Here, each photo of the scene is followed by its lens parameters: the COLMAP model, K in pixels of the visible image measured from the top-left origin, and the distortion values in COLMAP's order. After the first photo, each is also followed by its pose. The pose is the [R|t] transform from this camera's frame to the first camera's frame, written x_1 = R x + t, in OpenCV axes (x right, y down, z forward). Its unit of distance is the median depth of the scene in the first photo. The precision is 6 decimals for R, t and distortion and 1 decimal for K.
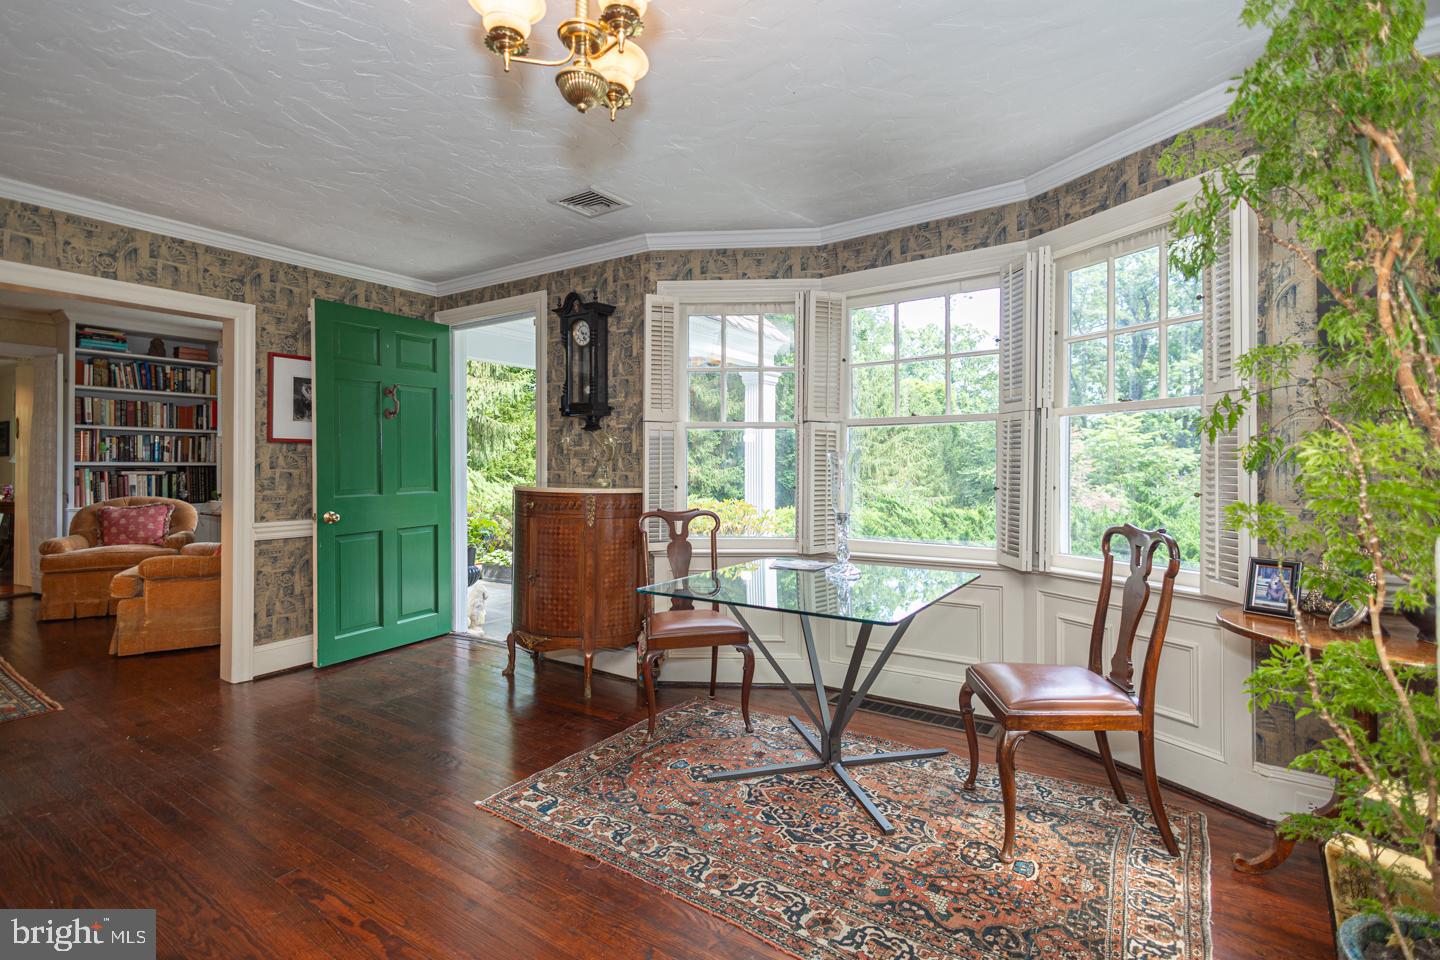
lens RADIAL K [[700.4, 0, 725.1], [0, 700.4, 474.4], [0, 0, 1]] dist [0.005688, -0.001846]
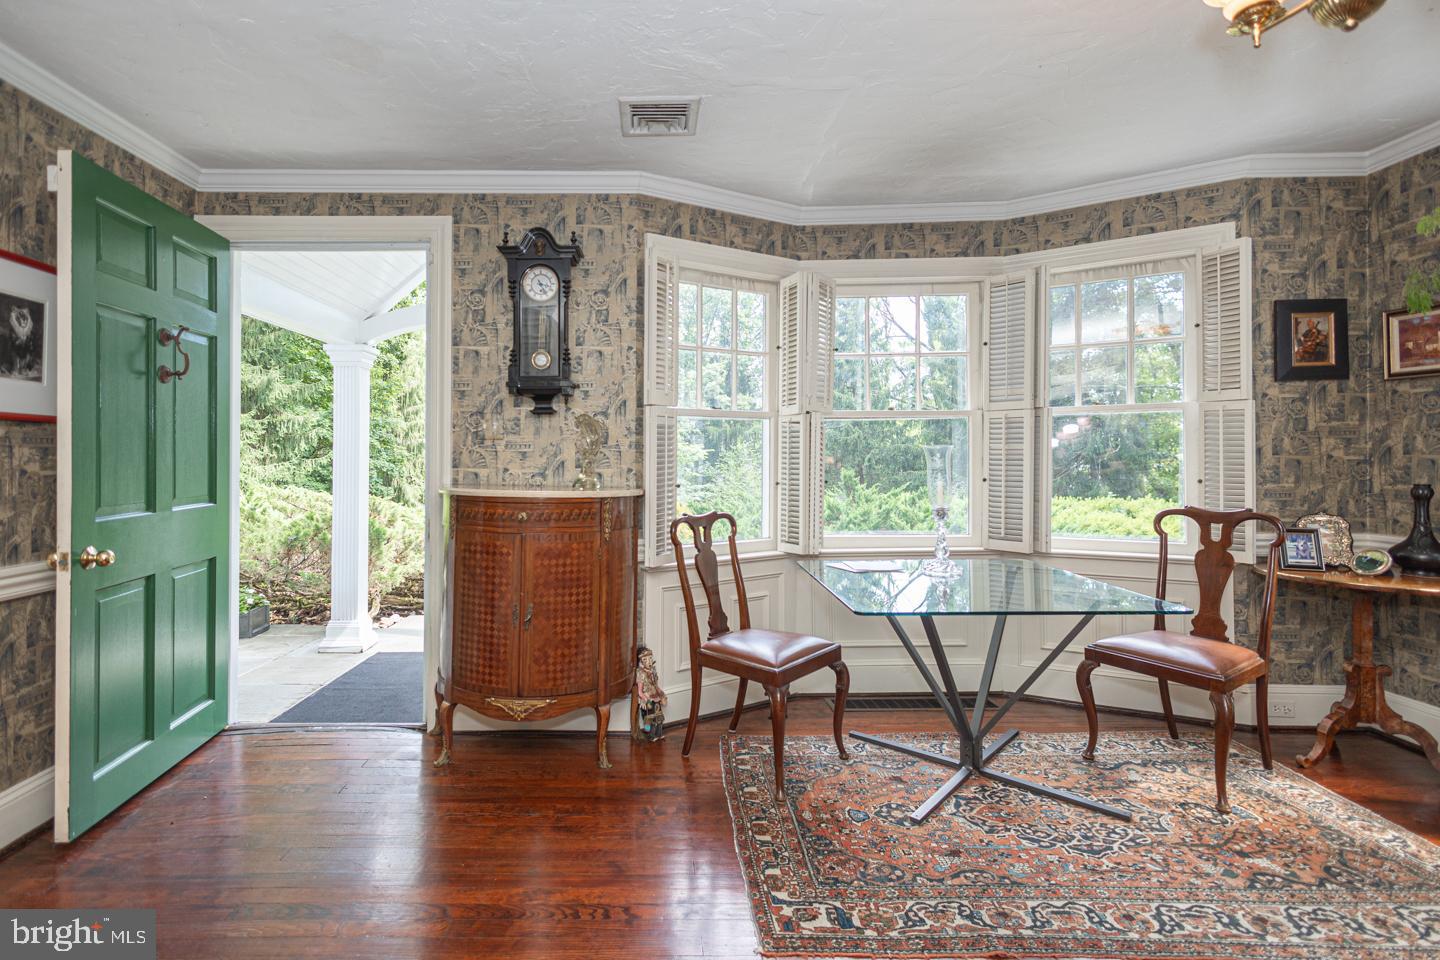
lens RADIAL K [[700.4, 0, 718.7], [0, 700.4, 469.0], [0, 0, 1]] dist [0.005688, -0.001846]
pose [[0.826604, -0.007322, 0.562736, -0.679571], [0.011903, 0.999919, -0.004473, 0.002589], [-0.562658, 0.010396, 0.826624, 0.402965]]
